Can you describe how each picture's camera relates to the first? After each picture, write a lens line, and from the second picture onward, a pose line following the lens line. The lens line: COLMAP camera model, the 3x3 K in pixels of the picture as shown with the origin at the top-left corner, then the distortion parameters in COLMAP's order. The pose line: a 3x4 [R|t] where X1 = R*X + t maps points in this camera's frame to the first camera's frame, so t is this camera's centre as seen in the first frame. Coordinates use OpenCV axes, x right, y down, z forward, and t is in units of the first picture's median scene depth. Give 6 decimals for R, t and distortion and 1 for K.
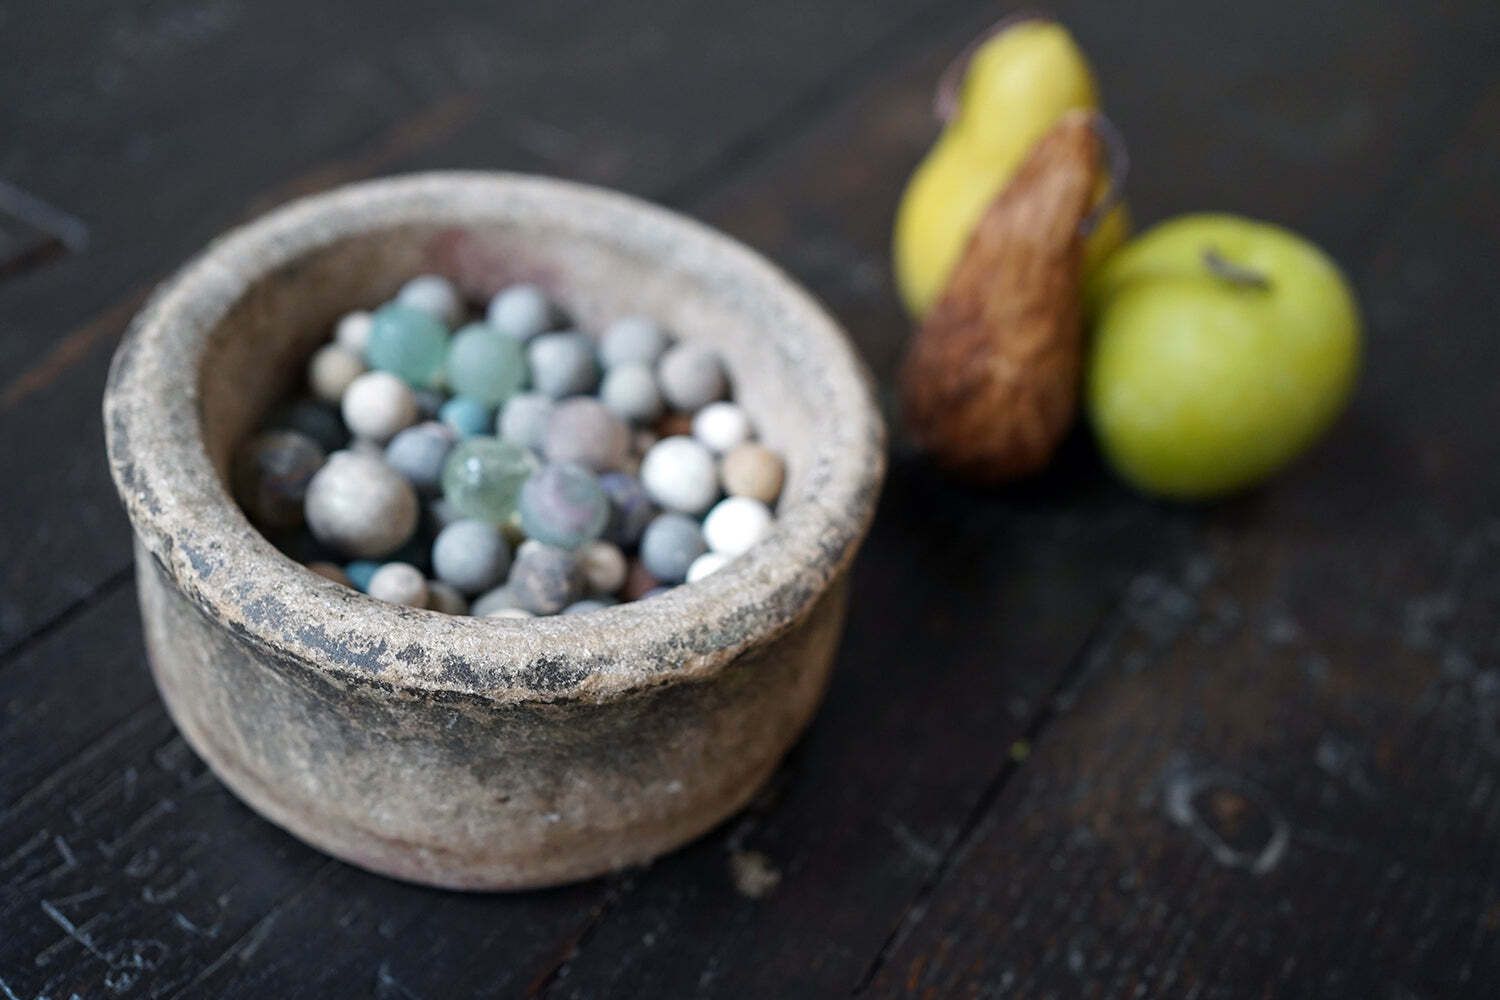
lens RADIAL K [[1533.8, 0, 746.7], [0, 1533.8, 485.4], [0, 0, 1]] dist [-0.023942, 0.121004]
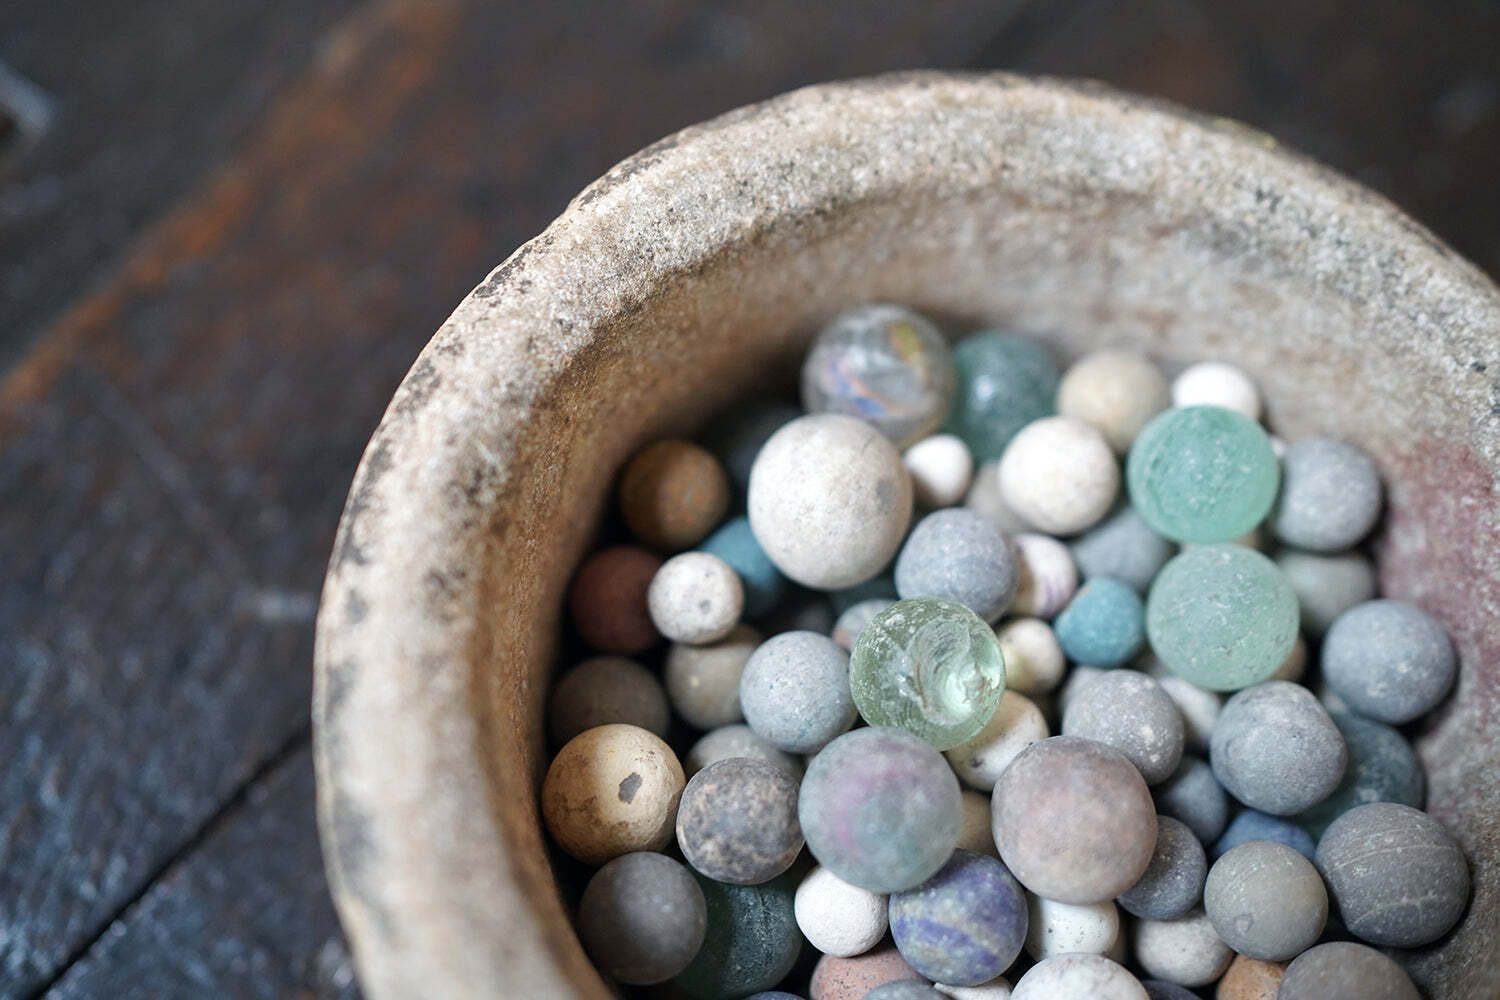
lens RADIAL K [[1533.8, 0, 746.7], [0, 1533.8, 485.4], [0, 0, 1]] dist [-0.023942, 0.121004]
pose [[0.116494, 0.840860, -0.528568, 0.073655], [-0.742972, 0.426955, 0.515463, -0.311796], [0.659107, 0.332663, 0.674473, 0.619118]]
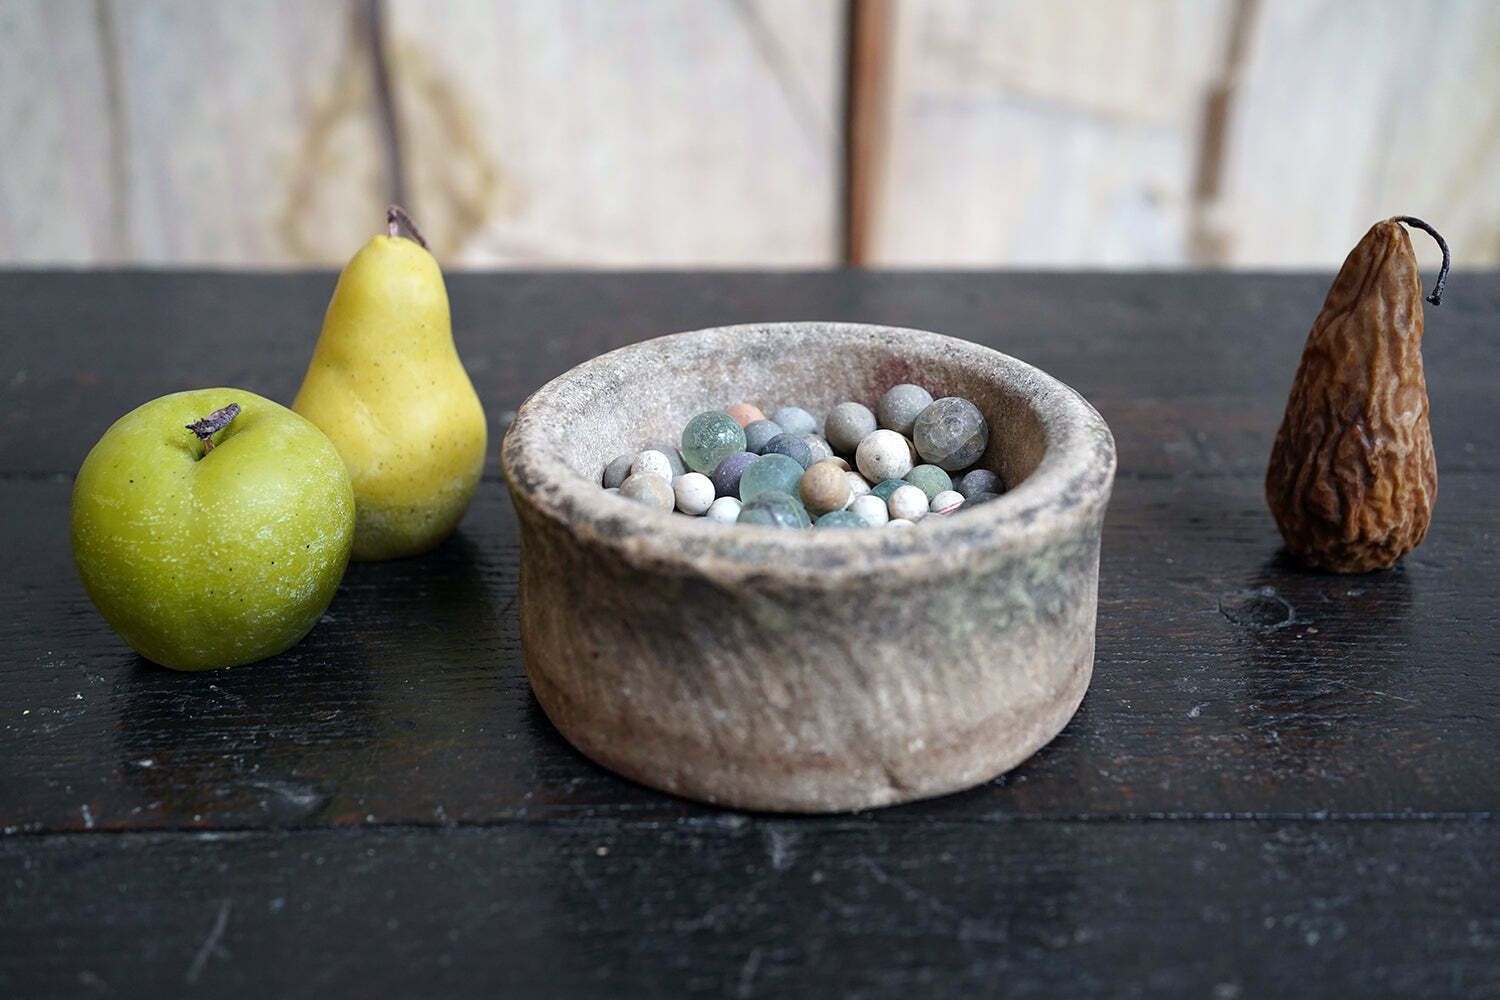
lens RADIAL K [[1533.8, 0, 746.7], [0, 1533.8, 485.4], [0, 0, 1]] dist [-0.023942, 0.121004]
pose [[0.665903, 0.160163, -0.728644, 0.827638], [-0.425003, 0.884145, -0.194064, 0.274761], [0.613145, 0.438903, 0.656824, 0.182039]]
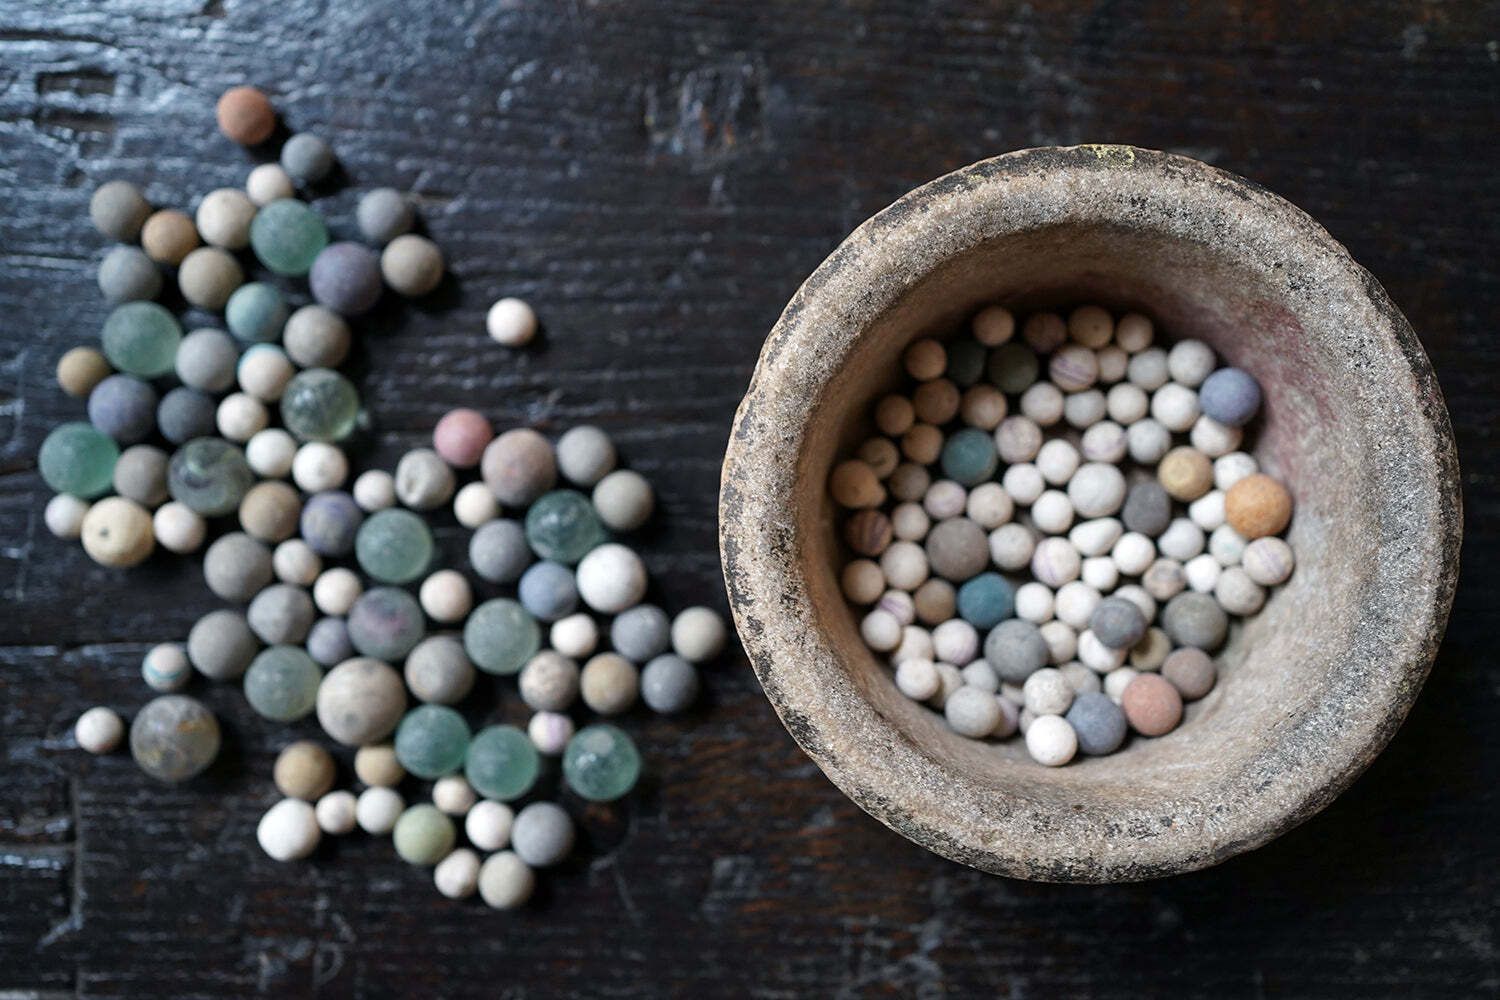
lens RADIAL K [[1554.3, 0, 724.9], [0, 1554.3, 500.9], [0, 0, 1]] dist [-0.025511, 0.128007]
pose [[0.419167, 0.890382, -0.177537, -0.087764], [-0.561555, 0.407910, 0.719906, -0.755168], [0.713410, -0.202065, 0.670981, 0.144855]]
